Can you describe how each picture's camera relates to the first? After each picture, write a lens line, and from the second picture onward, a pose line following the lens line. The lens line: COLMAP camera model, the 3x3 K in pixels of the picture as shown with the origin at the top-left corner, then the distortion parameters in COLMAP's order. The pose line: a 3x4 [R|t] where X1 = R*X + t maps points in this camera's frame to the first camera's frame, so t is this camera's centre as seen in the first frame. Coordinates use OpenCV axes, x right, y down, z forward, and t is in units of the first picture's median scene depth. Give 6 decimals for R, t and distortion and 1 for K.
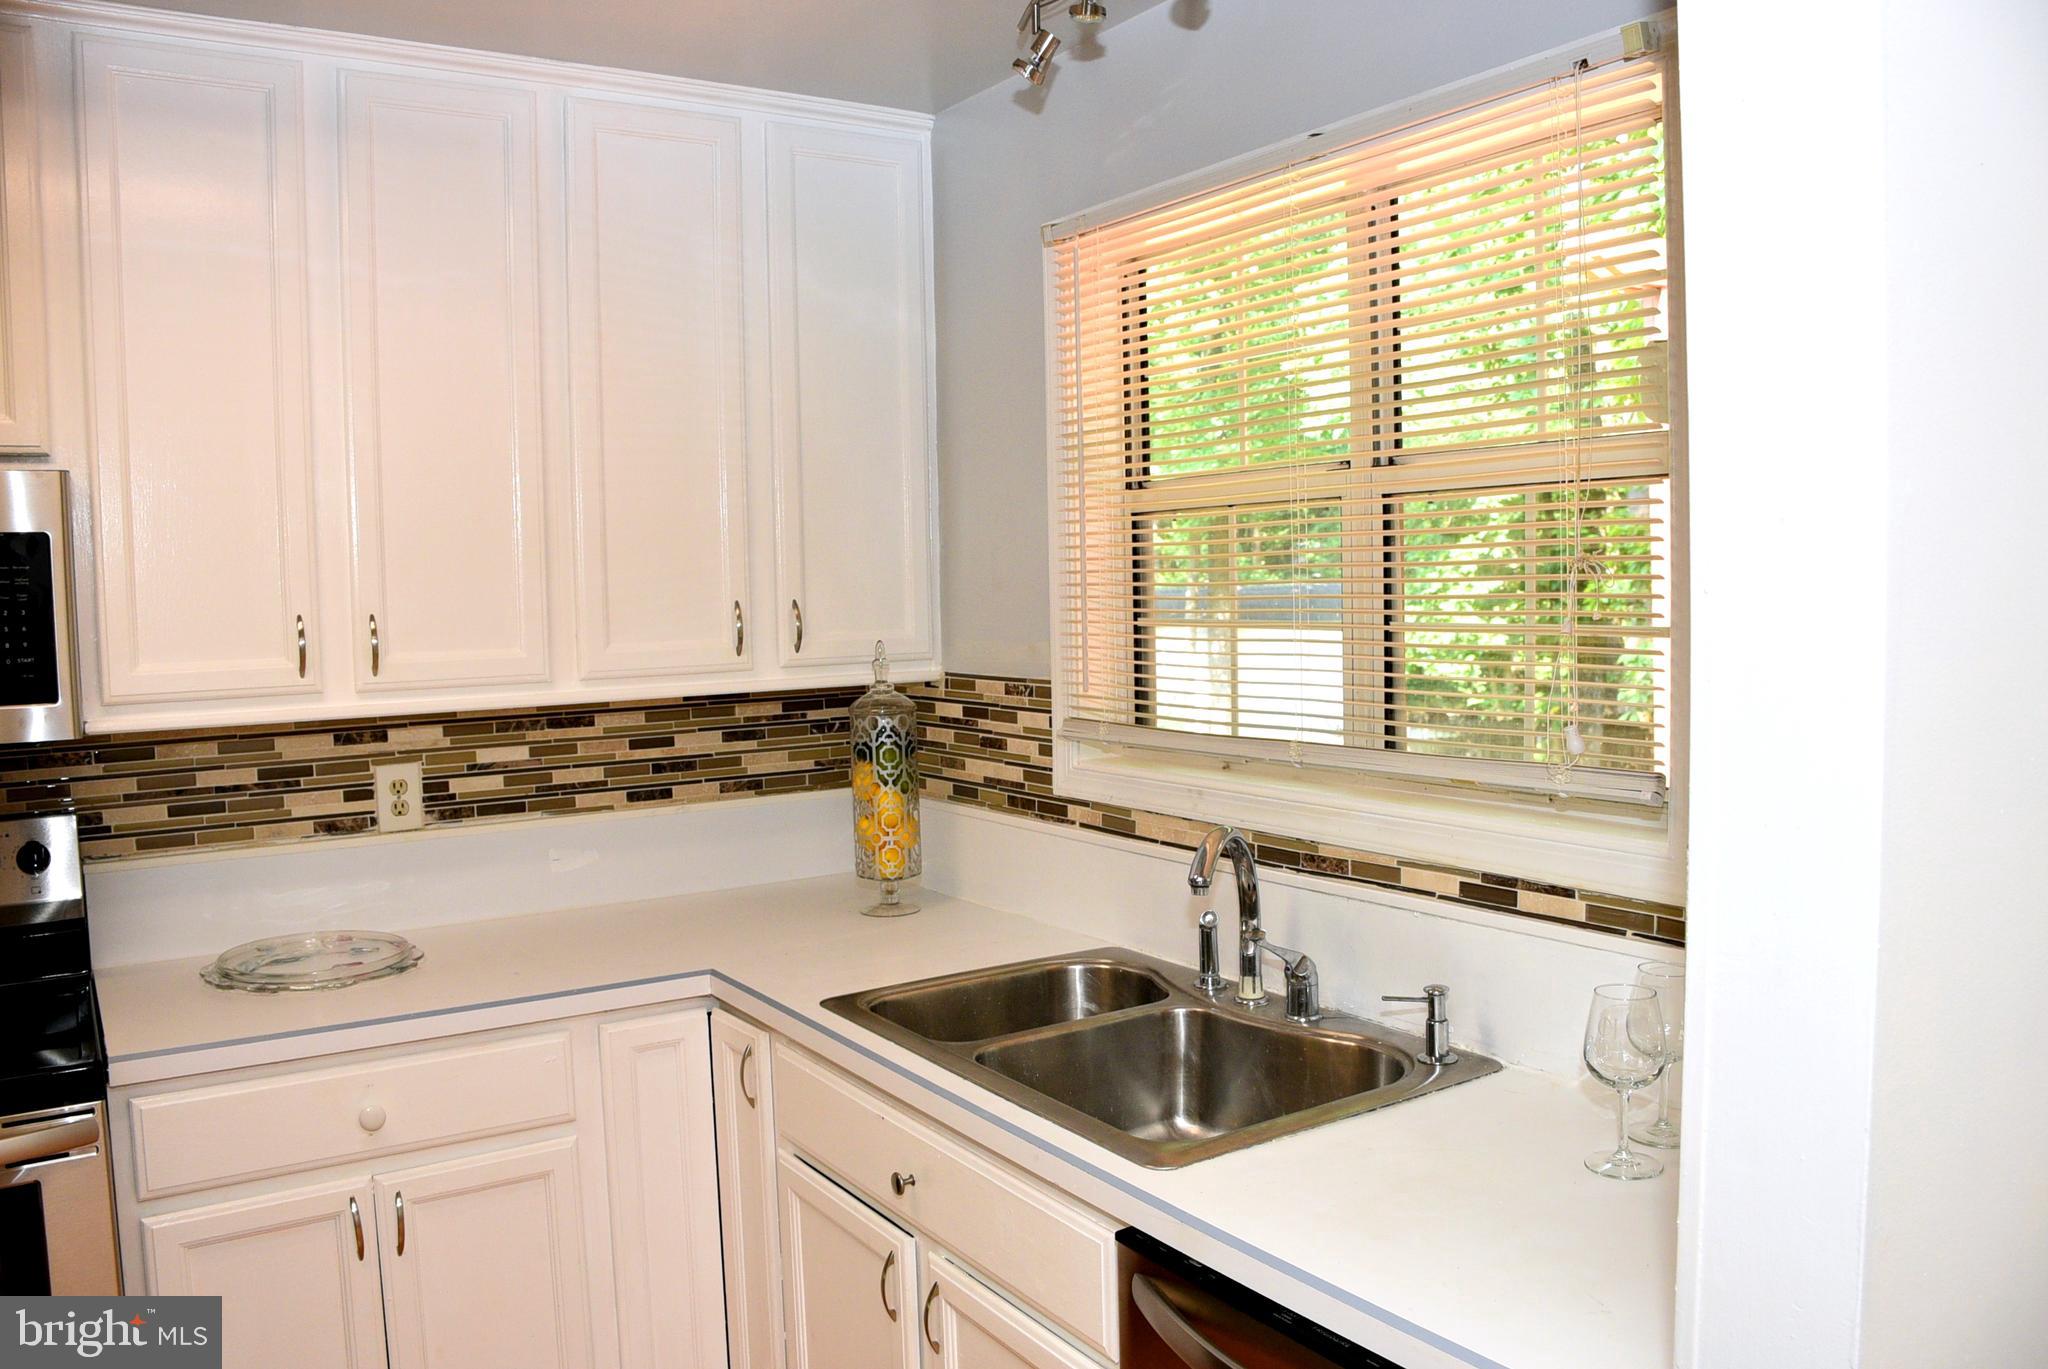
lens RADIAL K [[1584.0, 0, 1024.0], [0, 1584.0, 684.5], [0, 0, 1]] dist [-0.156590, 0.107954]
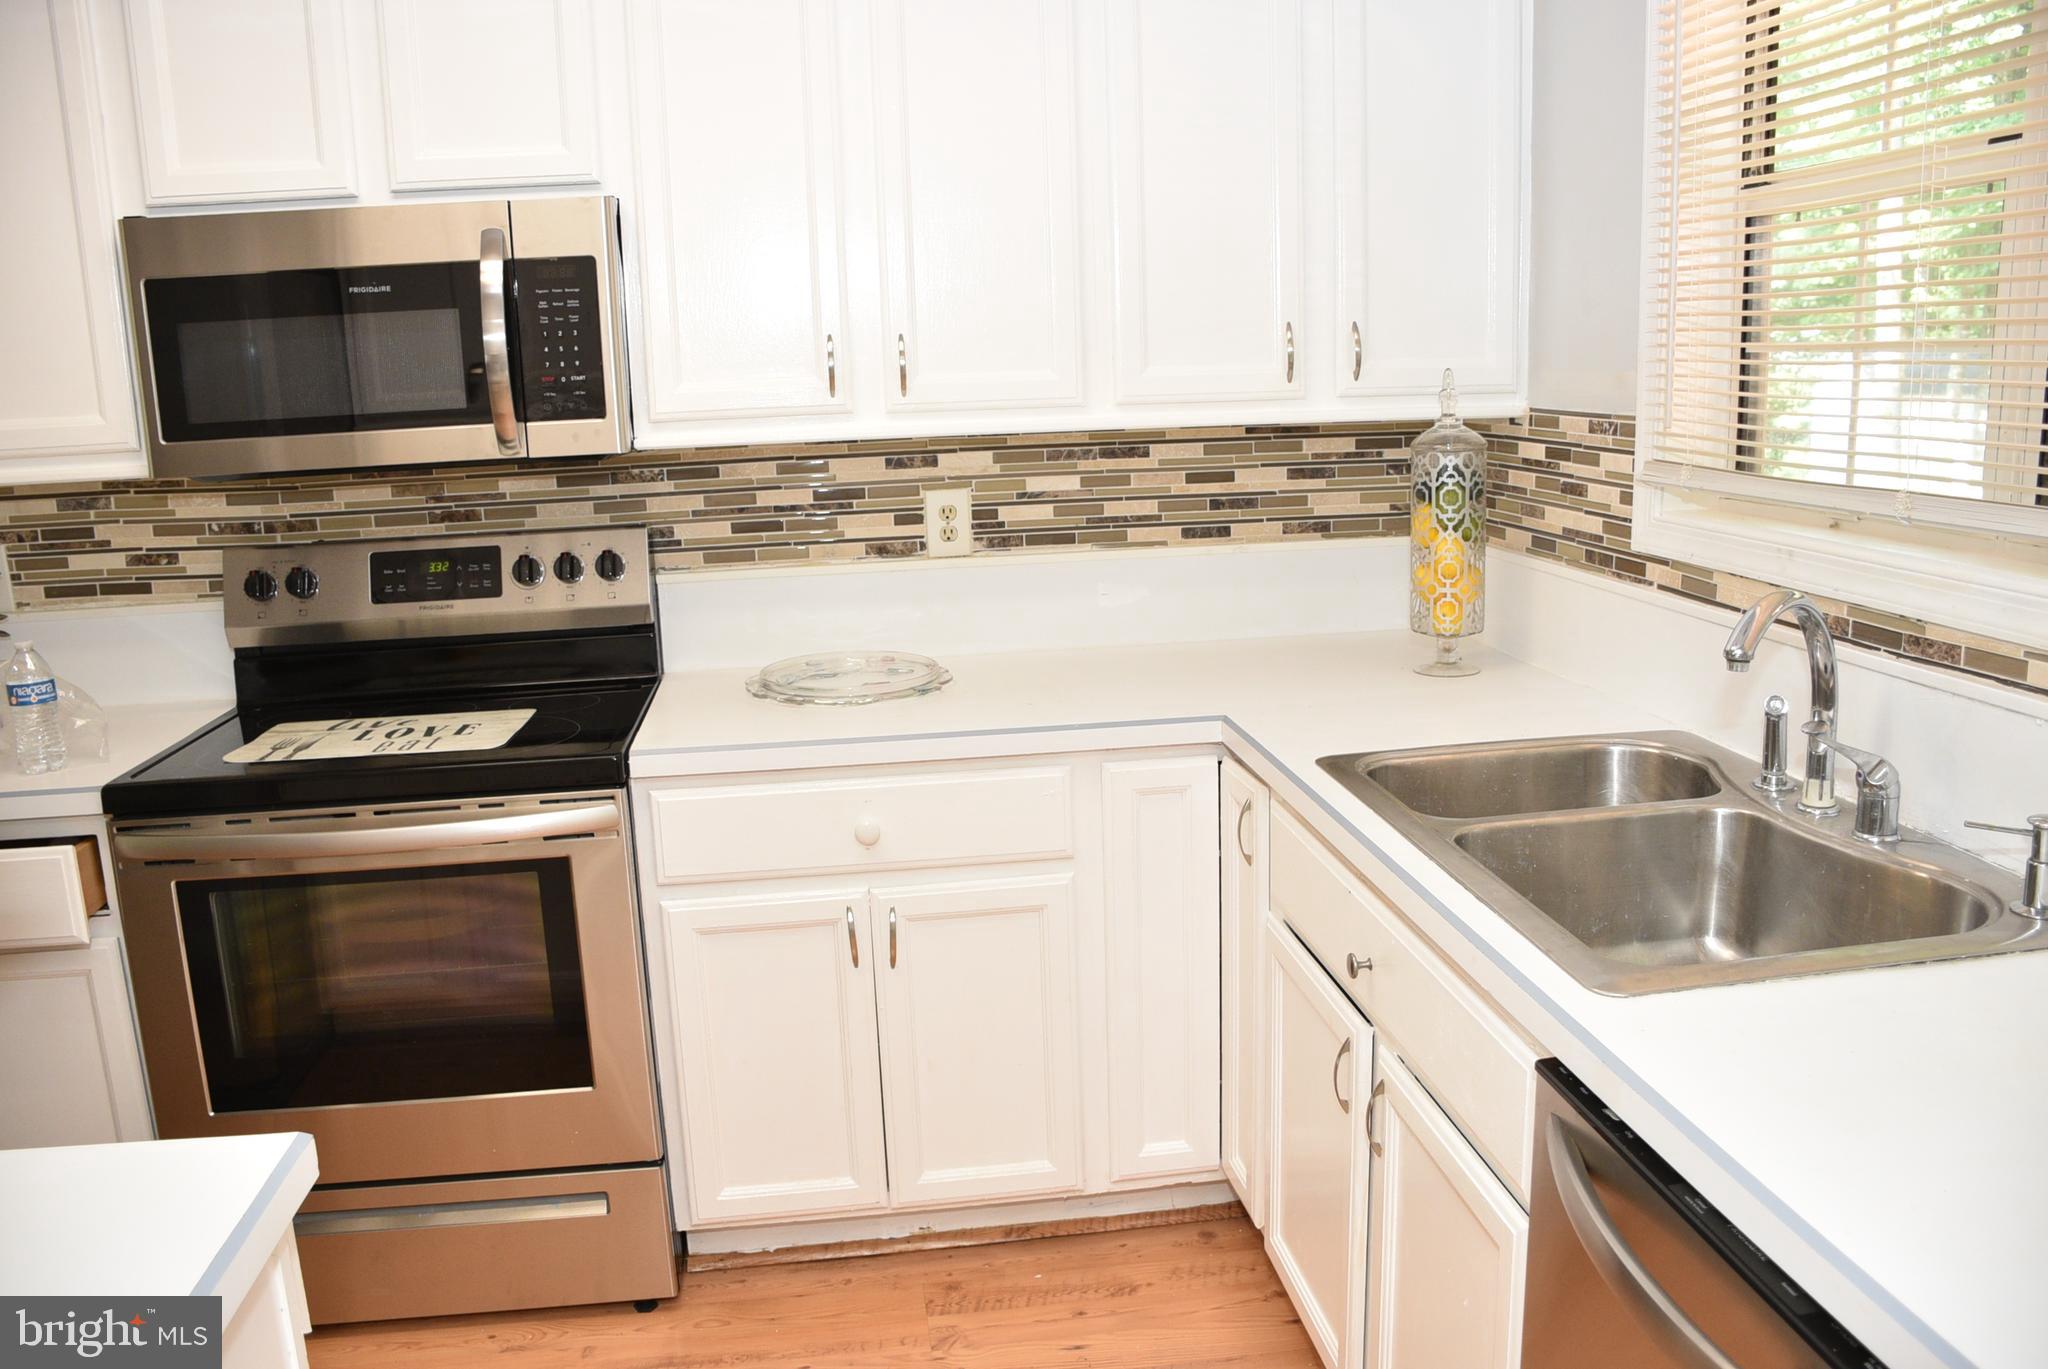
lens RADIAL K [[1584.0, 0, 1024.0], [0, 1584.0, 684.5], [0, 0, 1]] dist [-0.156590, 0.107954]
pose [[0.903071, 0.082169, -0.421557, 0.085258], [-0.017481, 0.987747, 0.155081, 0.017872], [0.429135, -0.132679, 0.893442, 0.100879]]
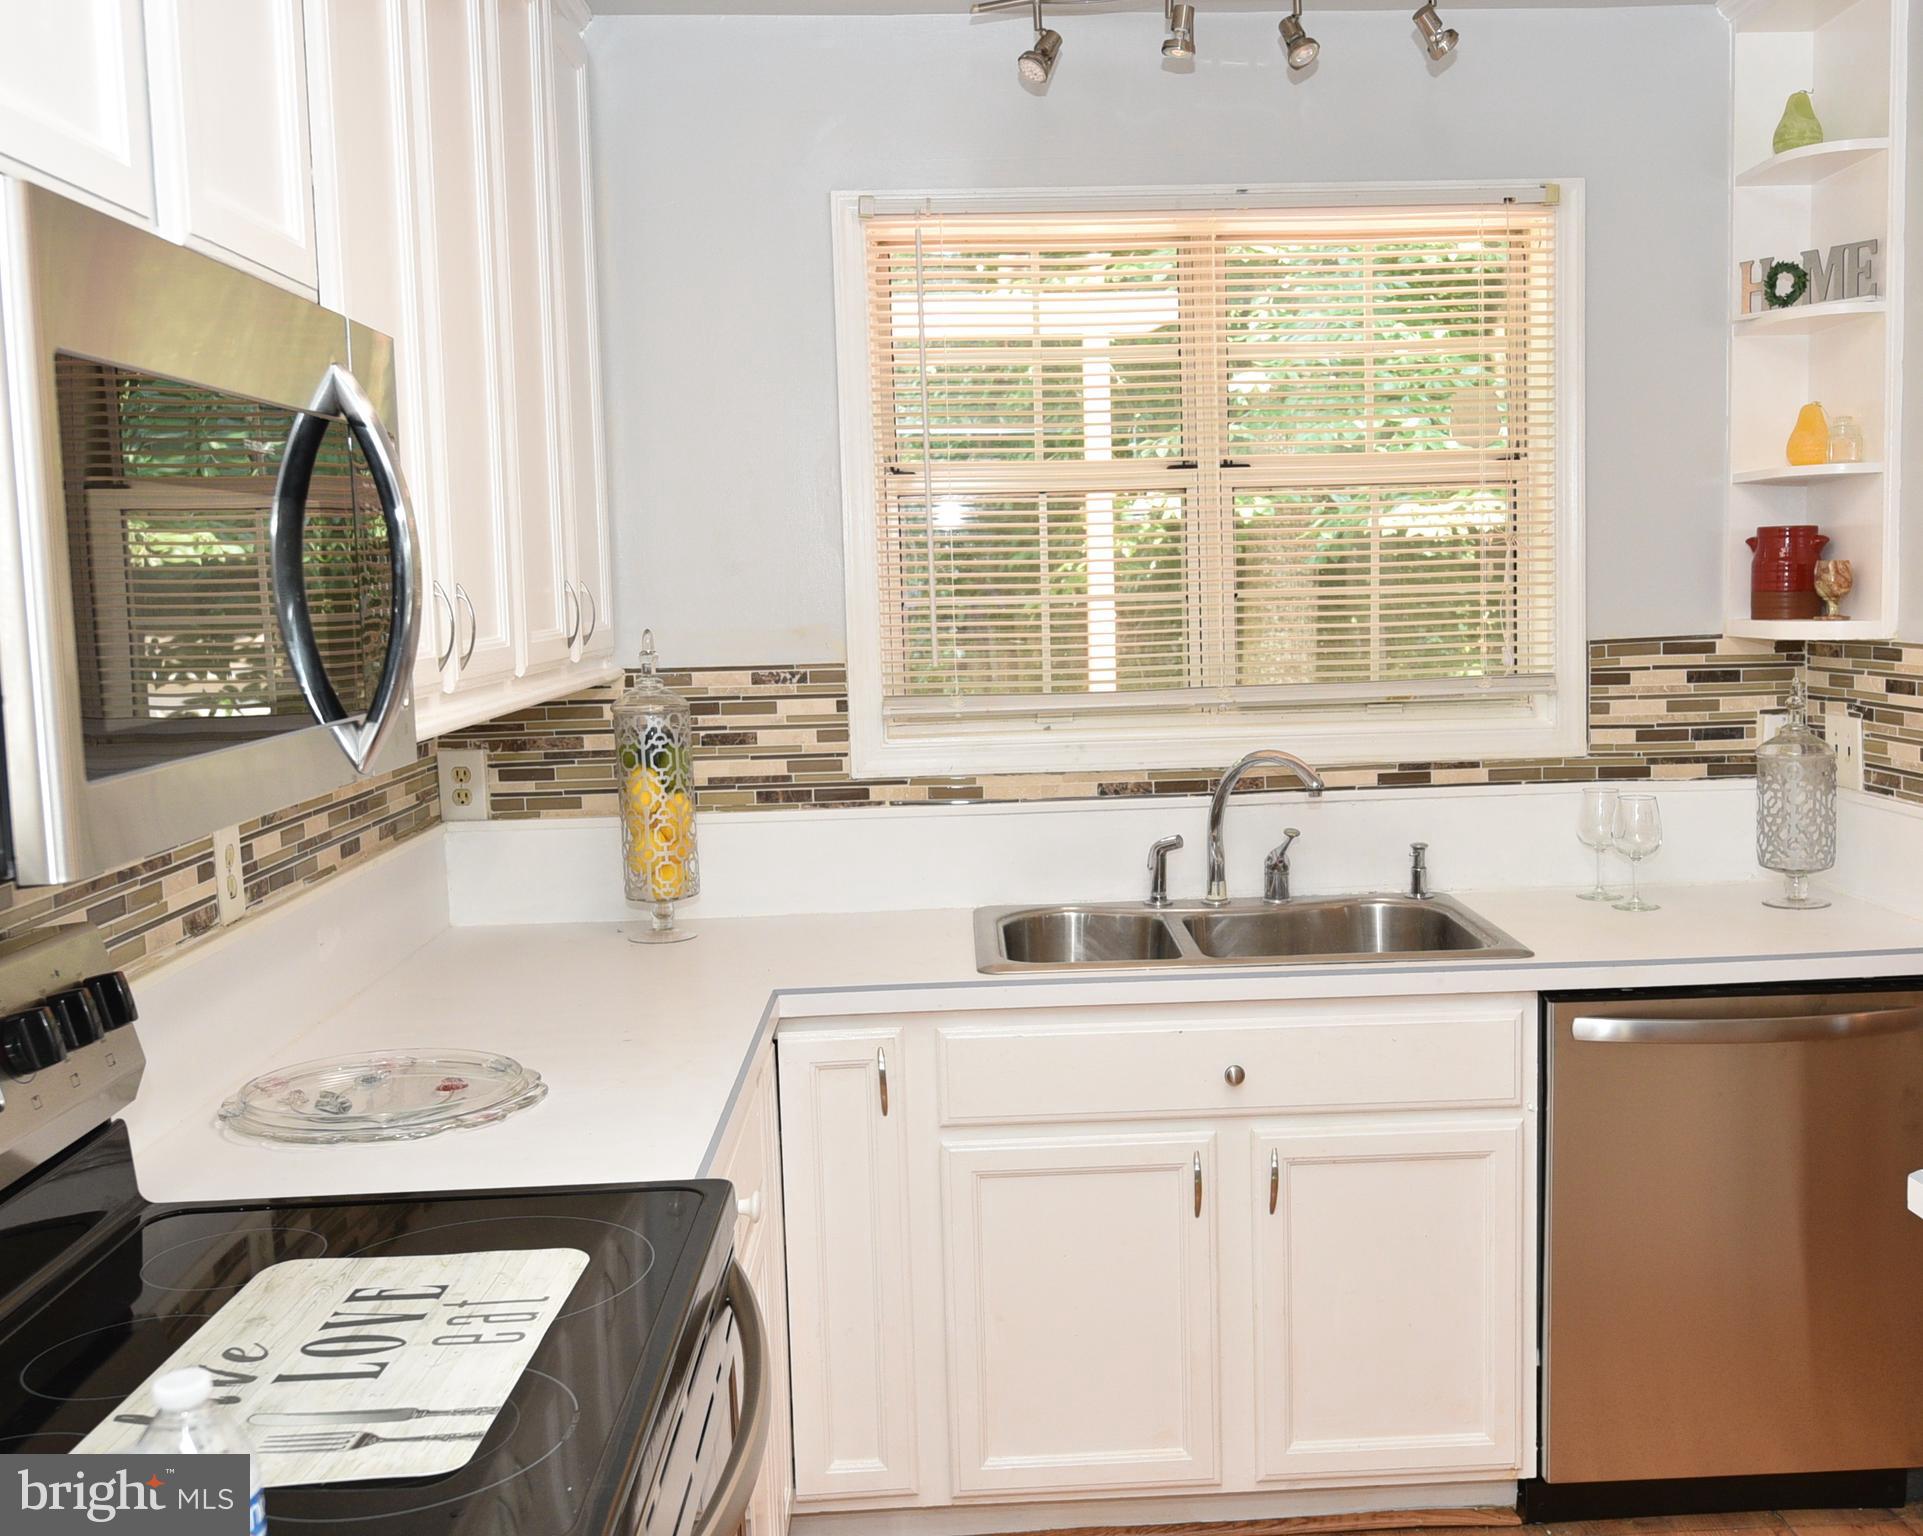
lens RADIAL K [[1955.7, 0, 961.5], [0, 1955.7, 768.0], [0, 0, 1]] dist [0.066149, 0.001281]
pose [[0.483048, -0.071913, 0.872636, -1.063700], [0.070254, 0.996592, 0.043238, 0.015476], [-0.872771, 0.040420, 0.486454, 0.361351]]
